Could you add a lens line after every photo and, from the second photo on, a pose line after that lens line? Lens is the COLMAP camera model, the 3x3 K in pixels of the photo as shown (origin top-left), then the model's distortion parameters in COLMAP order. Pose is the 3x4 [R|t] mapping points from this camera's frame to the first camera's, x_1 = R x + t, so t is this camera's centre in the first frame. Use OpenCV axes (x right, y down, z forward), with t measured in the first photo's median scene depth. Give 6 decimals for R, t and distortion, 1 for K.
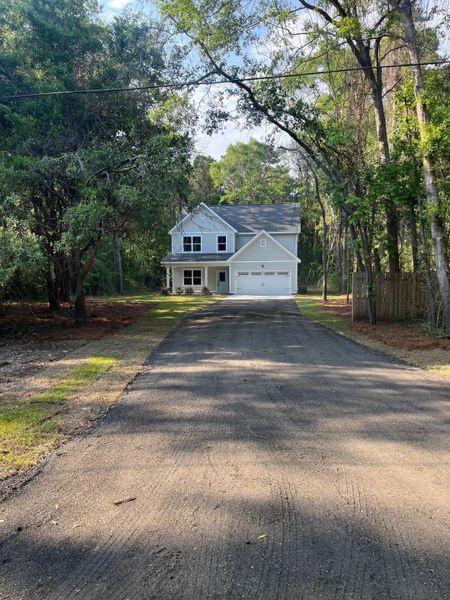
lens RADIAL K [[453.3, 0, 225.0], [0, 453.3, 300.0], [0, 0, 1]] dist [0.025235, 0.000141]
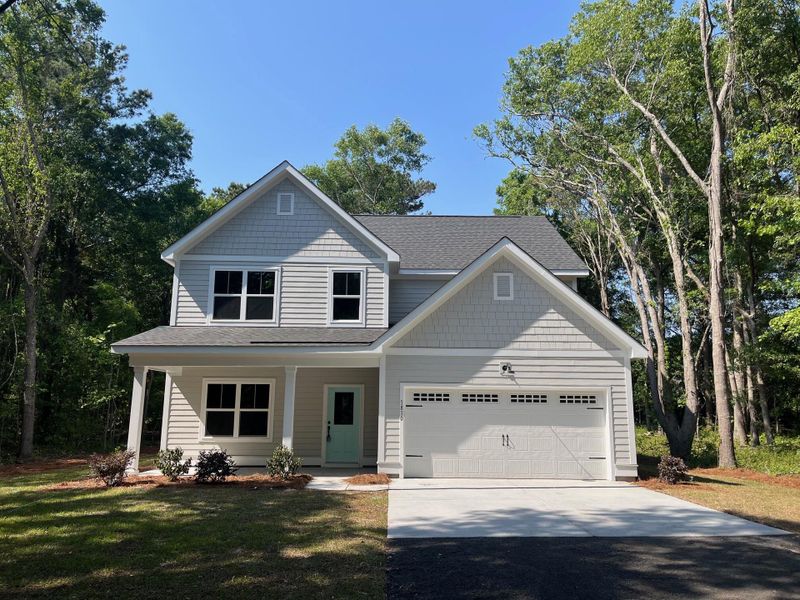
lens RADIAL K [[604.5, 0, 400.0], [0, 604.5, 300.0], [0, 0, 1]] dist [0.025235, 0.000141]
pose [[0.987744, 0.041087, 0.150580, -0.031587], [-0.004807, 0.972281, -0.233766, -0.028935], [-0.156011, 0.230177, 0.960562, 0.610309]]
